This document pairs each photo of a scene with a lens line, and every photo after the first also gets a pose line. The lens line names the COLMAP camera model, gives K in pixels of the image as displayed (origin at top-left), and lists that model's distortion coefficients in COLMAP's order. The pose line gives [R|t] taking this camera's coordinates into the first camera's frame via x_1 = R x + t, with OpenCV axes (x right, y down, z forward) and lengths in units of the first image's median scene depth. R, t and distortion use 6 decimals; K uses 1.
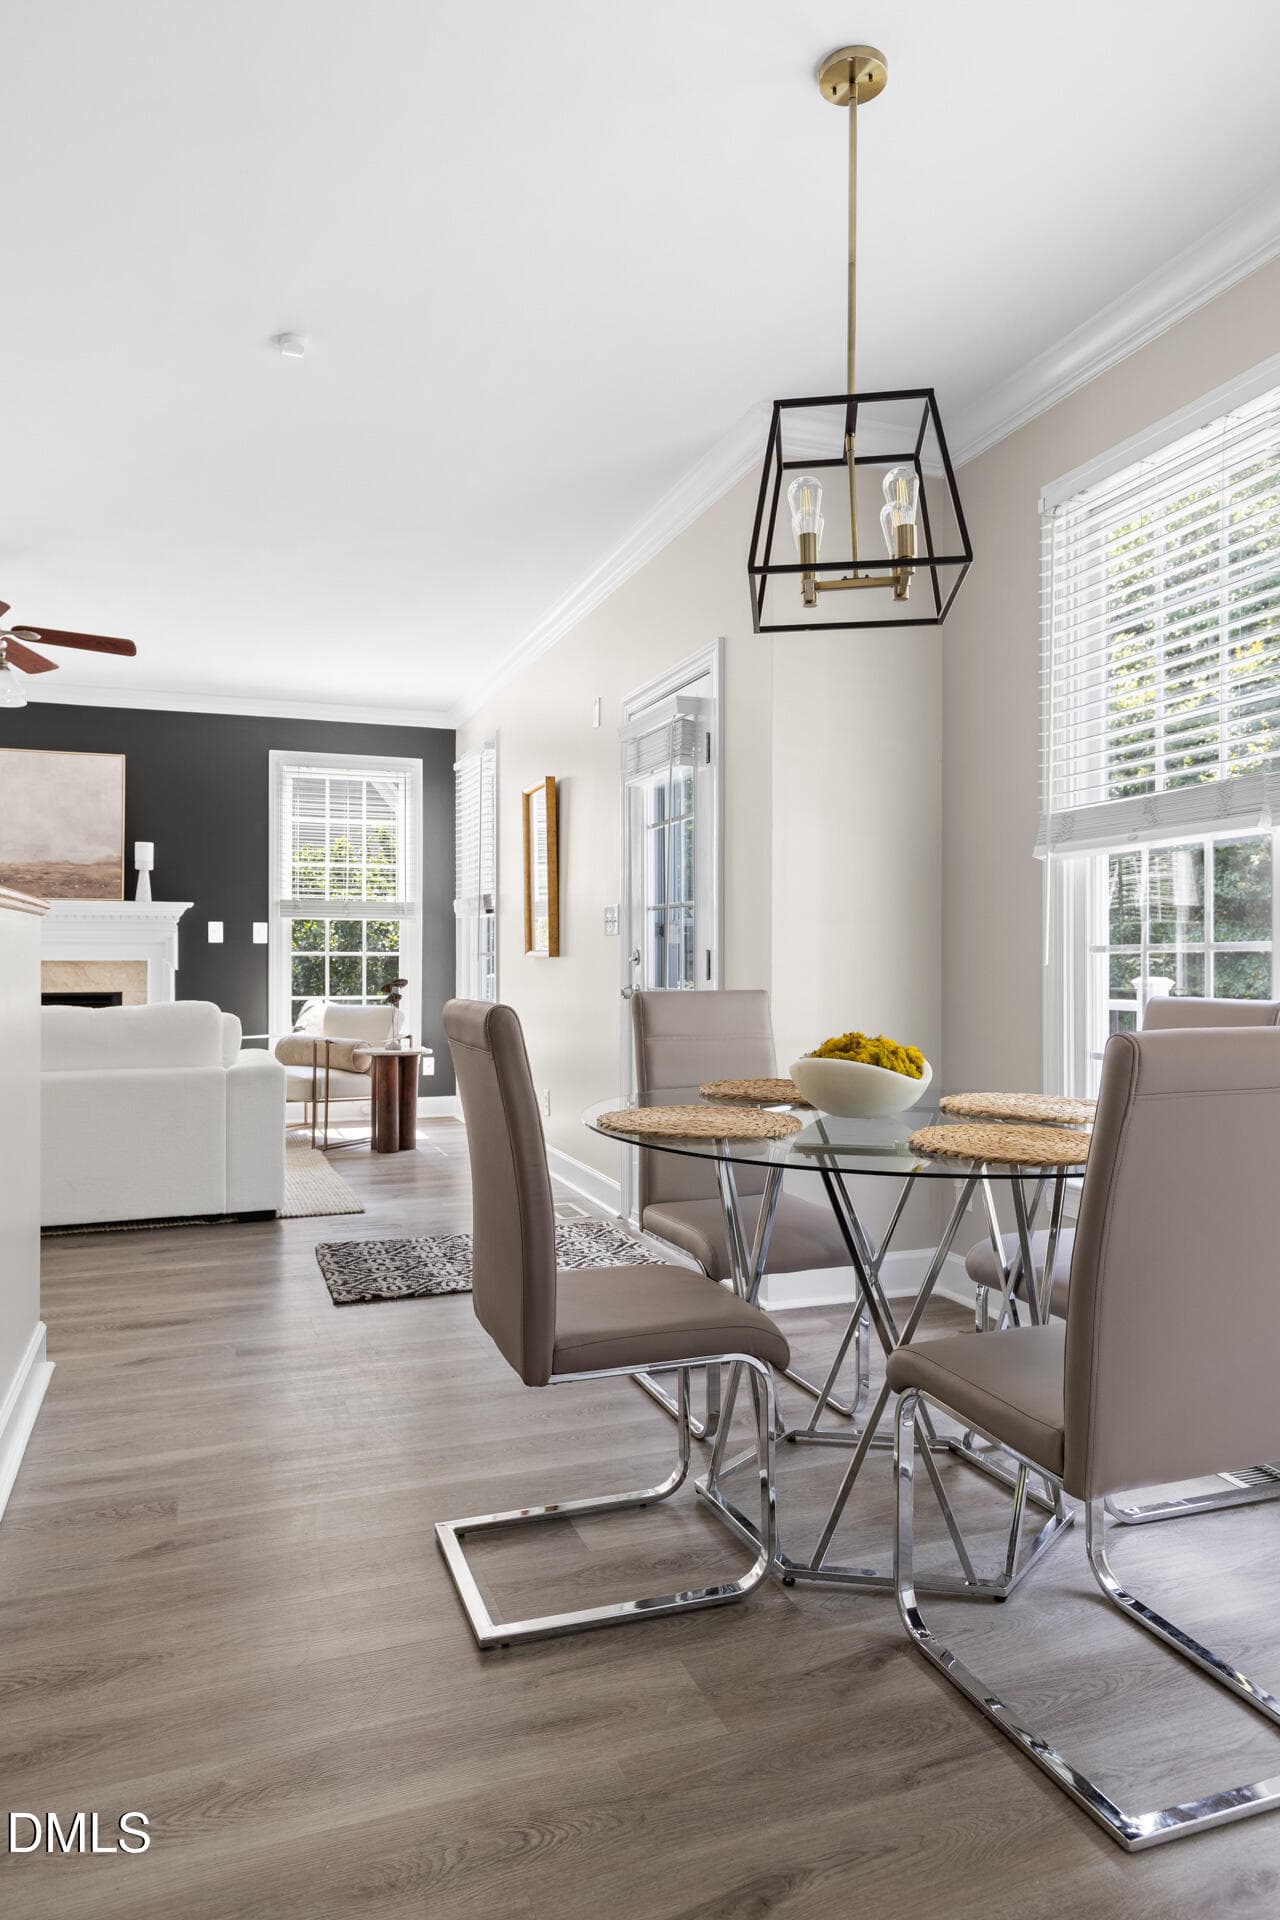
lens RADIAL K [[1241.5, 0, 644.8], [0, 1241.5, 968.9], [0, 0, 1]] dist [0.037490, 0.000342]
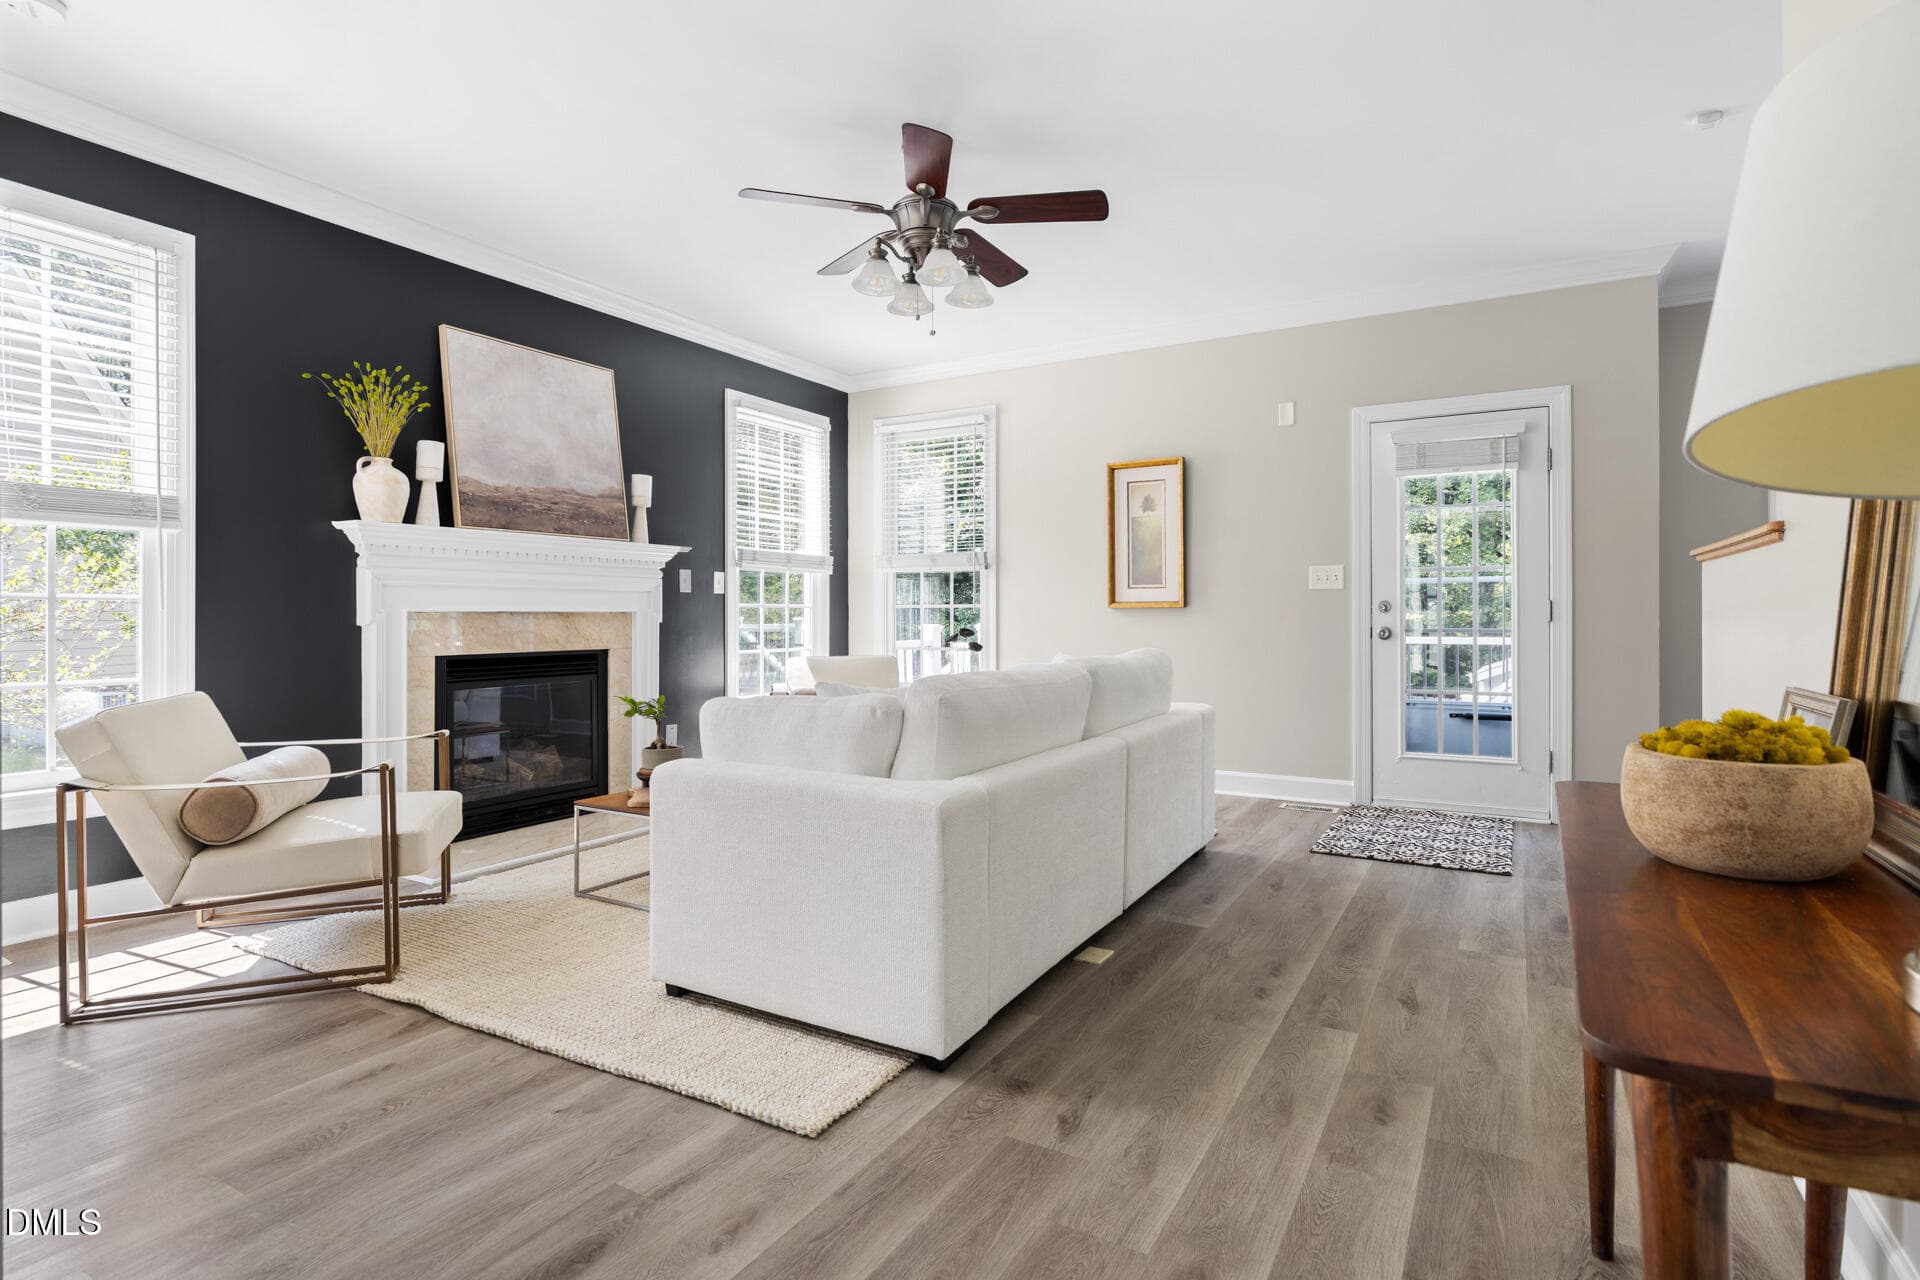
lens RADIAL K [[953.9, 0, 959.7], [0, 953.9, 625.8], [0, 0, 1]] dist [-0.000775, 0.000626]
pose [[0.777240, -0.008635, 0.629145, -0.643286], [0.008168, 0.999960, 0.003634, 0.002376], [-0.629151, 0.002314, 0.777280, 0.350100]]
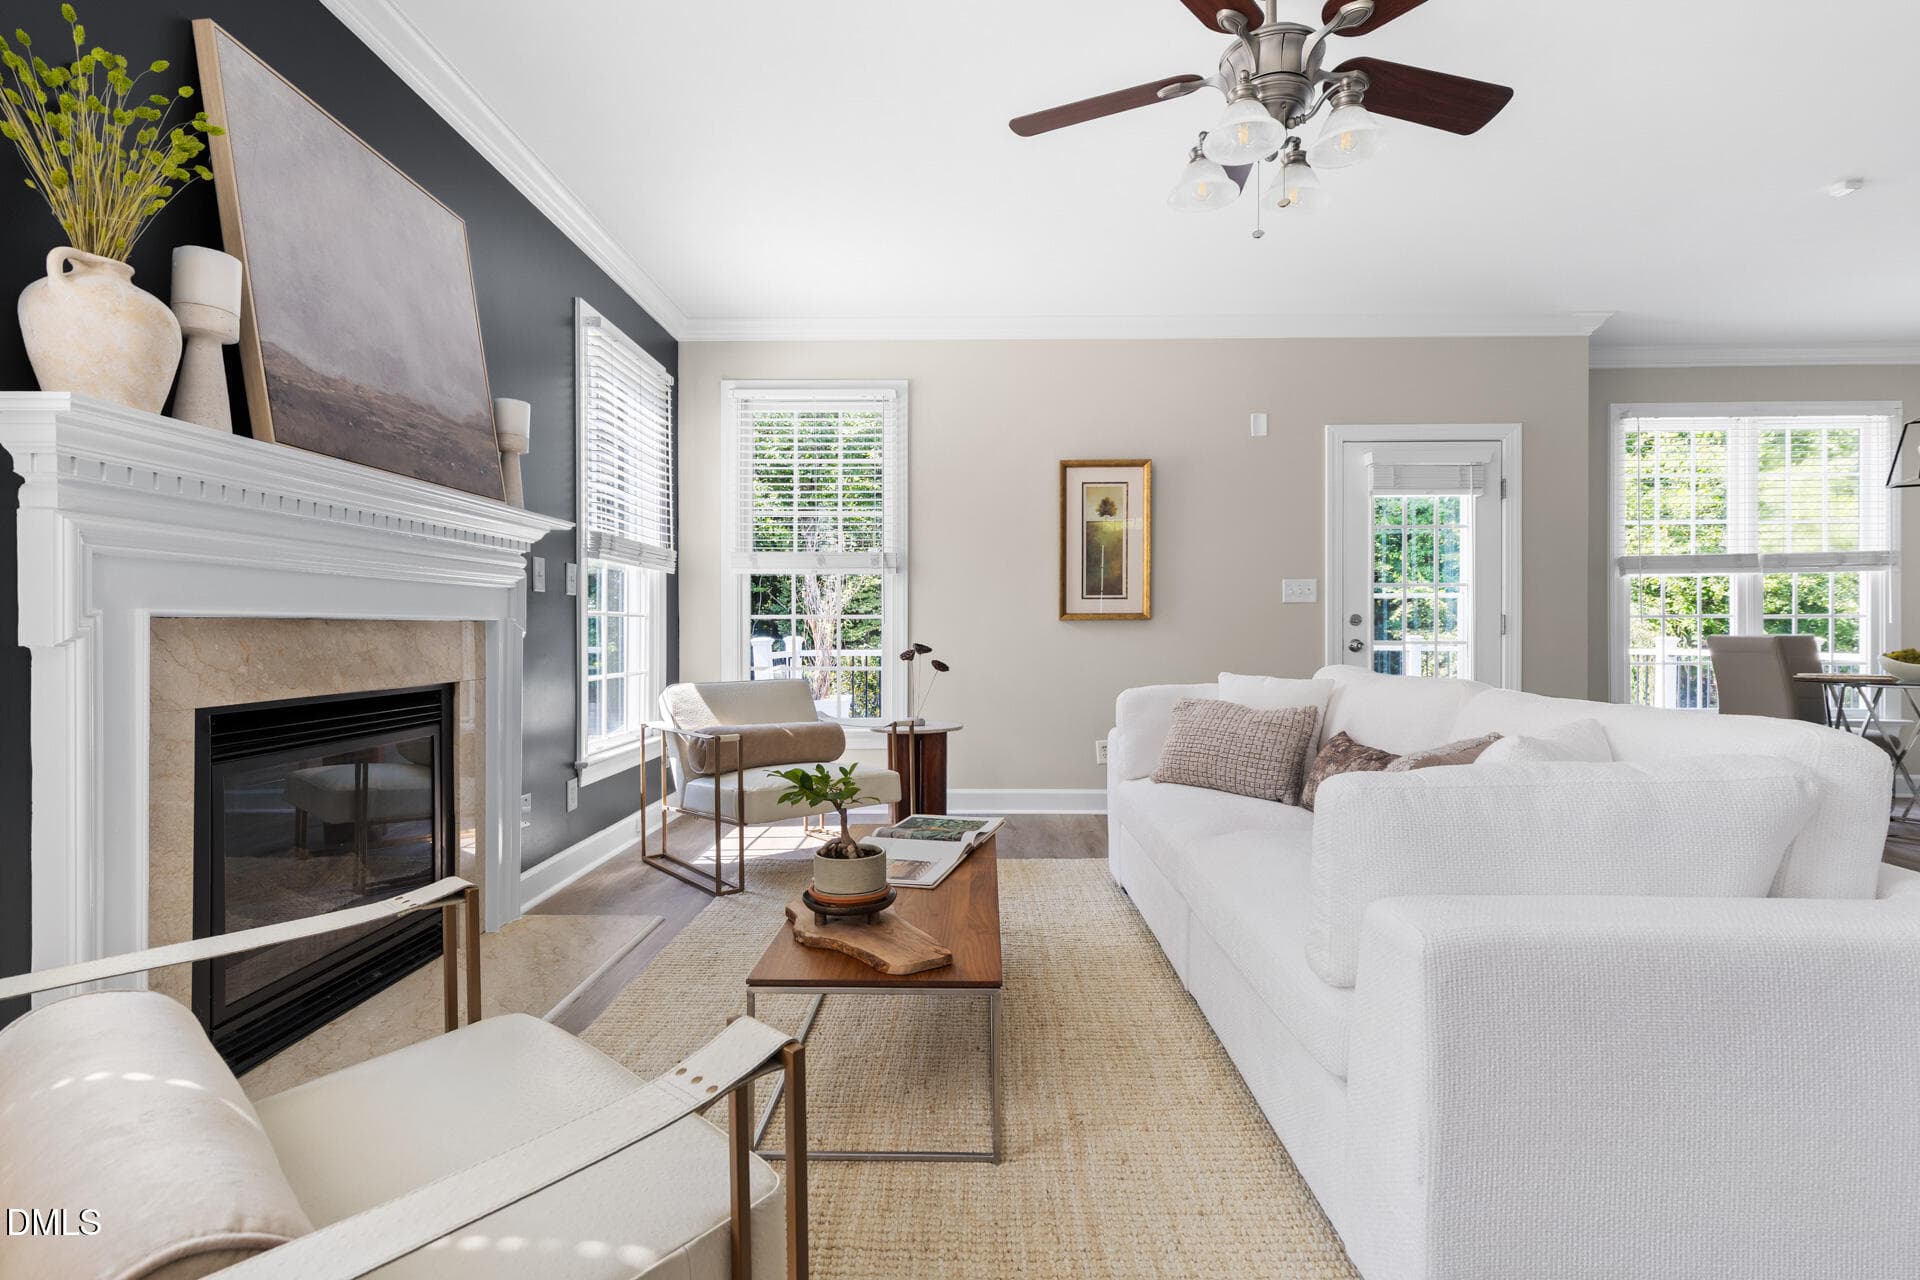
lens RADIAL K [[872.0, 0, 960.4], [0, 872.0, 631.3], [0, 0, 1]] dist [0.002565, 0.000723]
pose [[0.361862, -0.003506, 0.932225, -0.679945], [0.007716, 0.999970, 0.000766, -0.000737], [-0.932200, 0.006916, 0.361878, 0.682854]]
